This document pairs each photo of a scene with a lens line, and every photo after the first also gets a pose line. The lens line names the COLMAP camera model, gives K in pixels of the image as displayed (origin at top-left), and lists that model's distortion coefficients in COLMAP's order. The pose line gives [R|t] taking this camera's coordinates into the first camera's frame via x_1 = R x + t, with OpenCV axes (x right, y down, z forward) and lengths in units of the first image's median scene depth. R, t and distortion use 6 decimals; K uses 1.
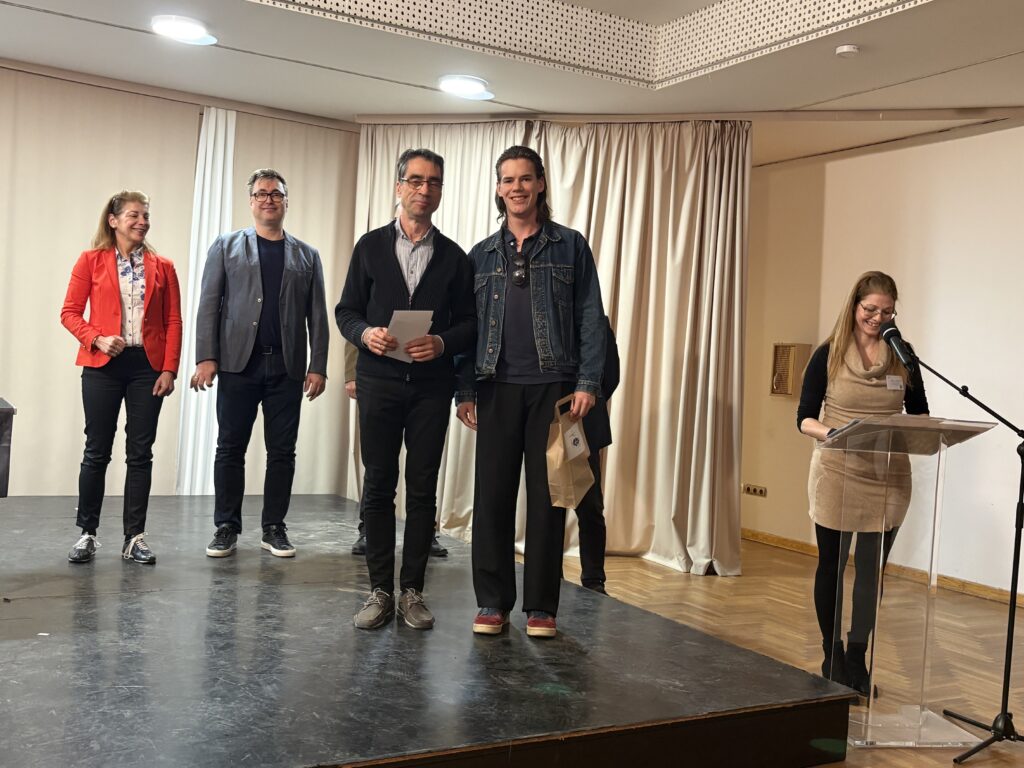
lens RADIAL K [[1074.1, 0, 512.0], [0, 1074.1, 384.0], [0, 0, 1]] dist [0.016363, 0.022070]
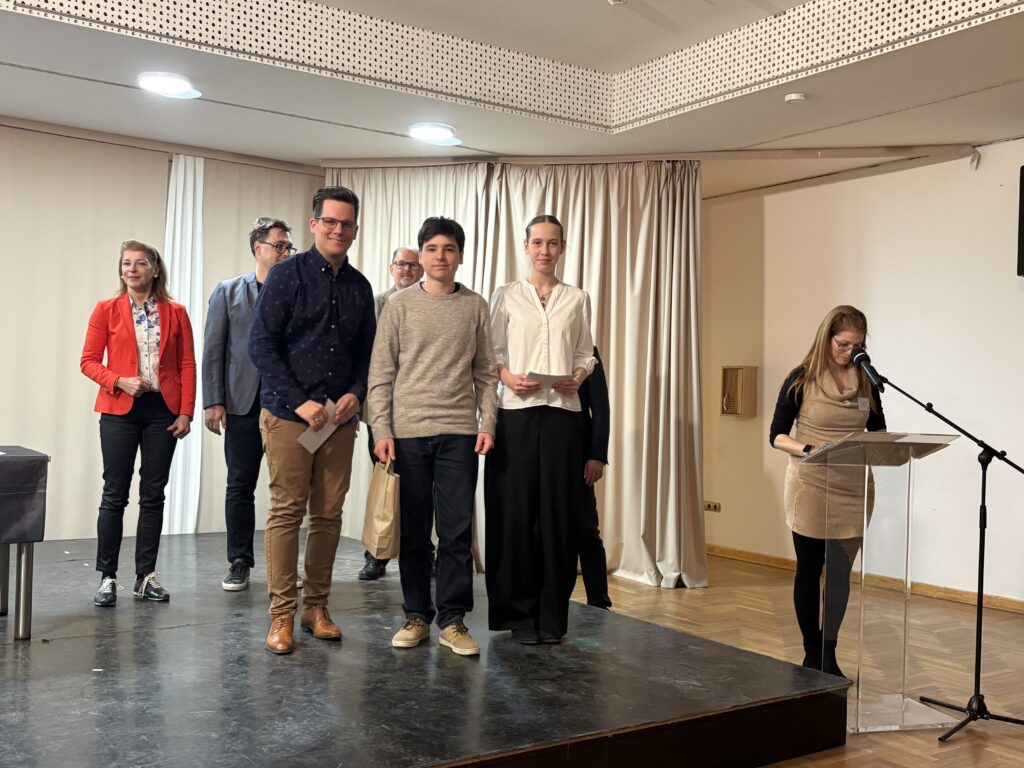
lens RADIAL K [[1070.5, 0, 512.2], [0, 1070.5, 386.9], [0, 0, 1]] dist [0.039054, -0.031227]
pose [[0.996221, -0.033618, 0.080080, -0.067972], [0.035383, 0.999159, -0.020730, -0.004724], [-0.079316, 0.023485, 0.996573, -0.052624]]
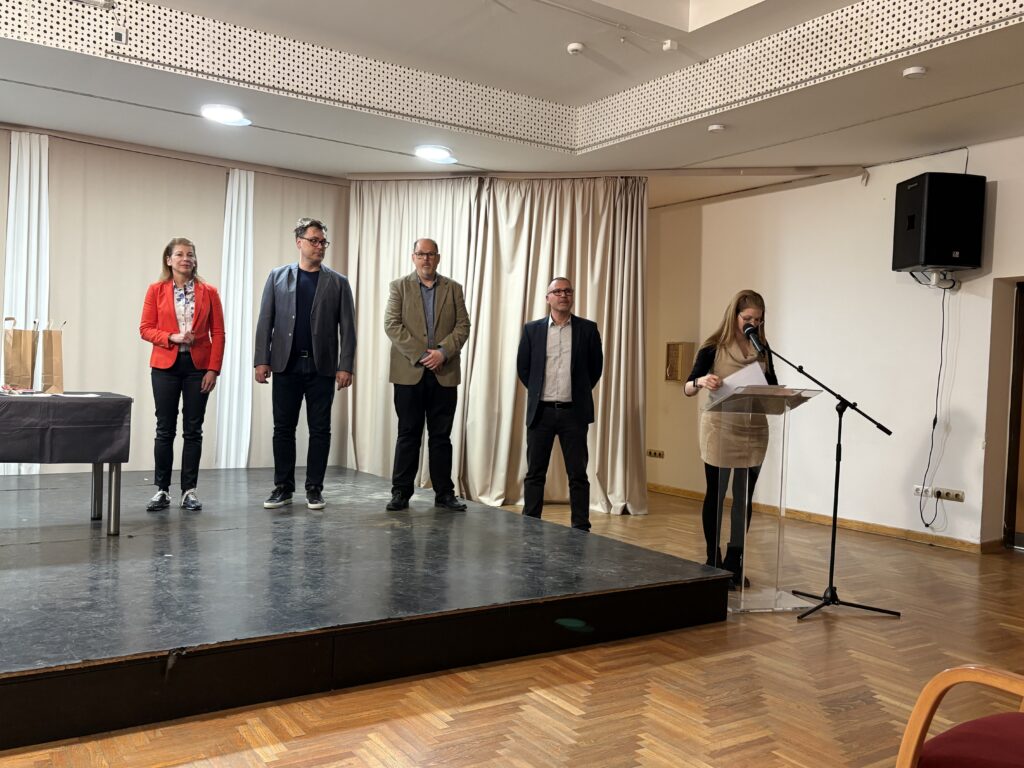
lens RADIAL K [[896.7, 0, 504.9], [0, 896.7, 389.0], [0, 0, 1]] dist [0.030173, -0.007780]
pose [[0.997599, -0.025011, 0.064588, -0.041059], [0.024613, 0.999673, 0.006946, 0.010183], [-0.064740, -0.005339, 0.997888, -0.132325]]
